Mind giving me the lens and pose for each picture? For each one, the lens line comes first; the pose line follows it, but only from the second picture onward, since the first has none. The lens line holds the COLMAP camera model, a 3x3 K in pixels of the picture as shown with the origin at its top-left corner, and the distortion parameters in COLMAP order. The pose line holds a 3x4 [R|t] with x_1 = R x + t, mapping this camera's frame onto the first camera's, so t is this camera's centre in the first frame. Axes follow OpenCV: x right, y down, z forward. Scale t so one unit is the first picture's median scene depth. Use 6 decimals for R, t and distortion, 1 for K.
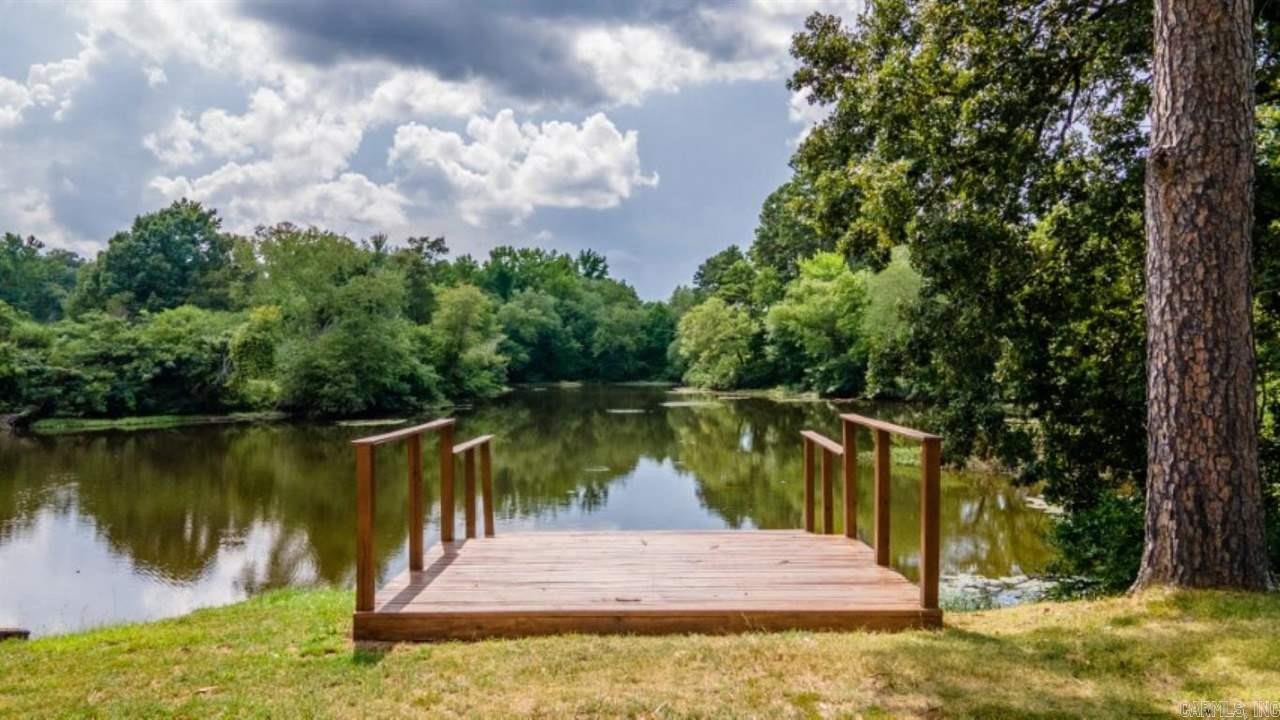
lens RADIAL K [[908.1, 0, 637.3], [0, 908.1, 343.2], [0, 0, 1]] dist [0.027260, 0.004011]
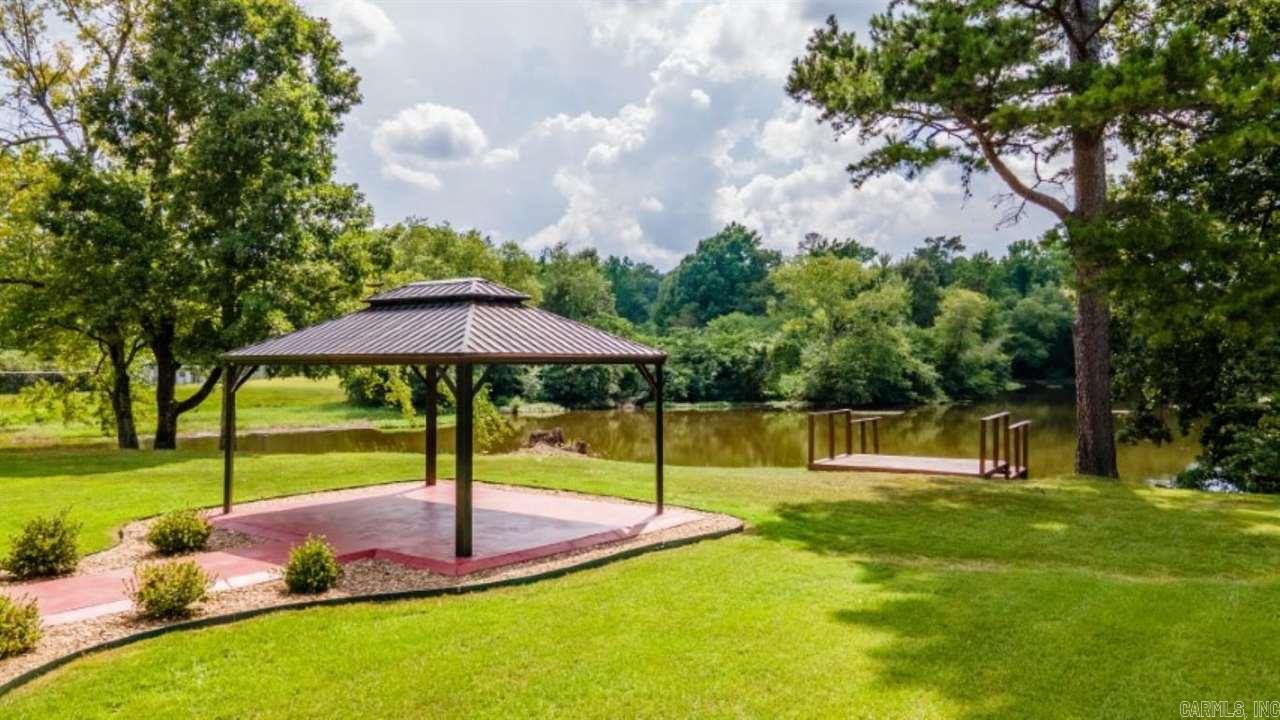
lens RADIAL K [[917.2, 0, 639.8], [0, 917.2, 391.1], [0, 0, 1]] dist [0.008695, -0.002993]
pose [[0.848533, 0.024056, -0.528595, 0.050979], [0.008298, 0.998238, 0.058751, -0.009562], [0.529077, -0.054238, 0.846839, -0.116103]]
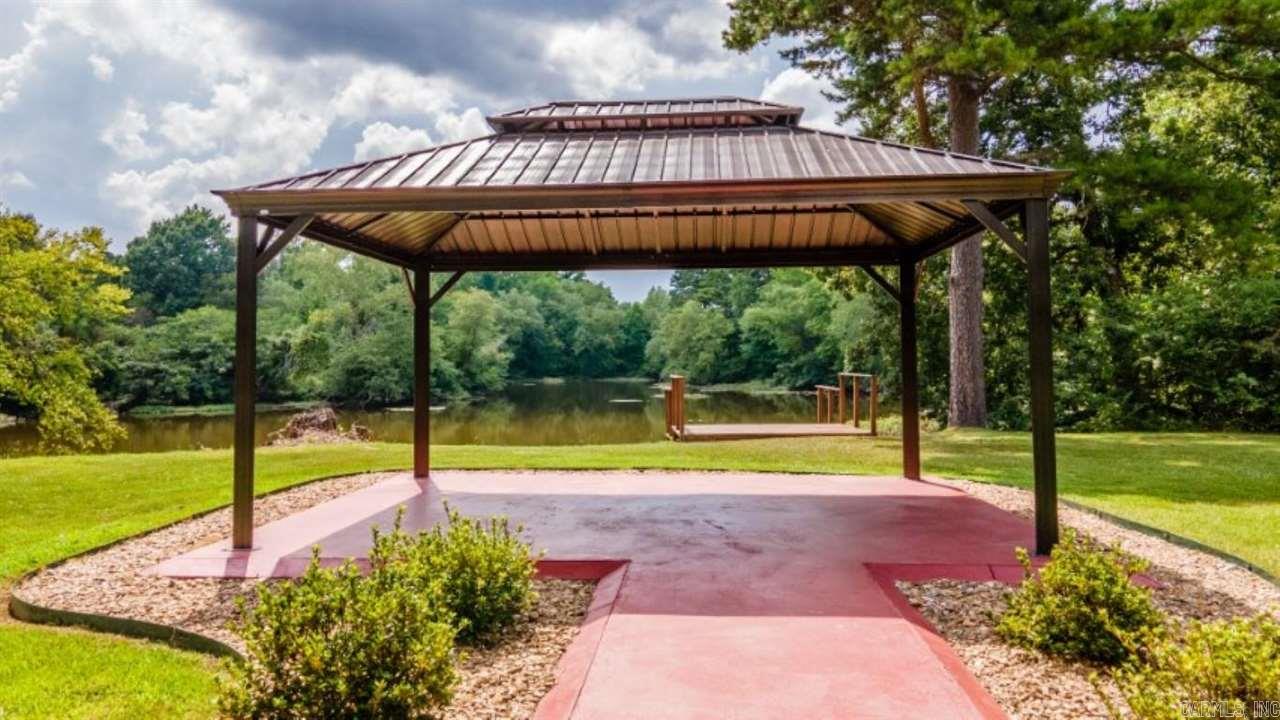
lens RADIAL K [[907.3, 0, 640.0], [0, 907.3, 360.0], [0, 0, 1]] dist [0.079574, -0.131585]
pose [[0.999048, 0.000011, 0.043628, -0.030029], [-0.000900, 0.999793, 0.020345, -0.000393], [-0.043619, -0.020365, 0.998841, -0.102027]]
